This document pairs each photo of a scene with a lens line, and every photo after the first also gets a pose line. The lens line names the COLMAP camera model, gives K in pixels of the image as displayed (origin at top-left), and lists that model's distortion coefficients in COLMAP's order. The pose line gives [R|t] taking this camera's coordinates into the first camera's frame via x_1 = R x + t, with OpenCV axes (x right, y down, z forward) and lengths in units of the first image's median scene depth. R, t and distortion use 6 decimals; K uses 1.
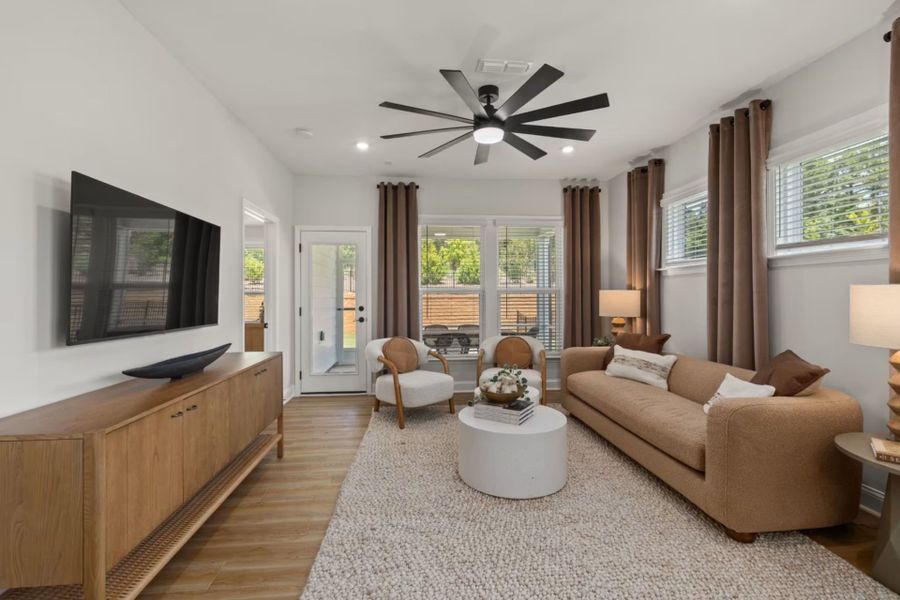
lens RADIAL K [[395.8, 0, 445.2], [0, 395.8, 298.2], [0, 0, 1]] dist [-0.001751, -0.000093]
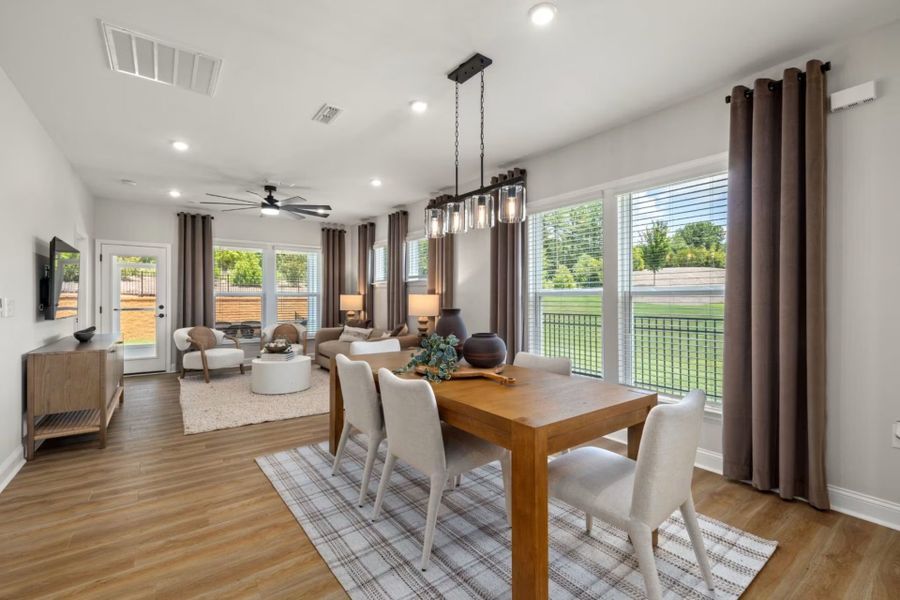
lens RADIAL K [[395.8, 0, 445.2], [0, 395.8, 298.2], [0, 0, 1]] dist [-0.001751, -0.000093]
pose [[0.859595, 0.005930, 0.510941, -0.096170], [-0.002262, 0.999967, -0.007800, 0.006405], [-0.510970, 0.005549, 0.859581, -0.741495]]
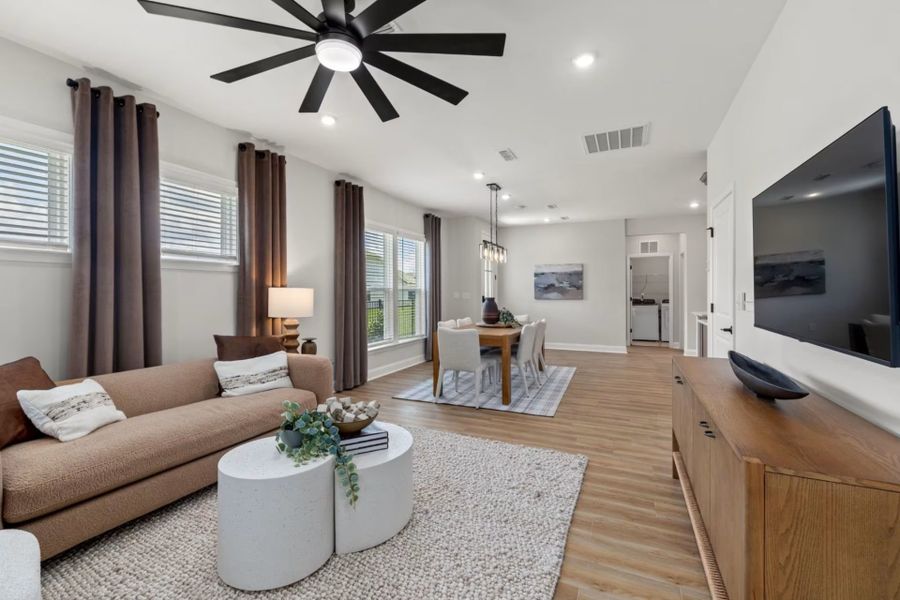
lens RADIAL K [[395.8, 0, 445.2], [0, 395.8, 298.2], [0, 0, 1]] dist [-0.001751, -0.000093]
pose [[-0.867714, 0.009181, 0.496979, -0.277555], [0.015038, 0.999857, 0.007786, 0.006264], [-0.496836, 0.014230, -0.867728, 1.066061]]
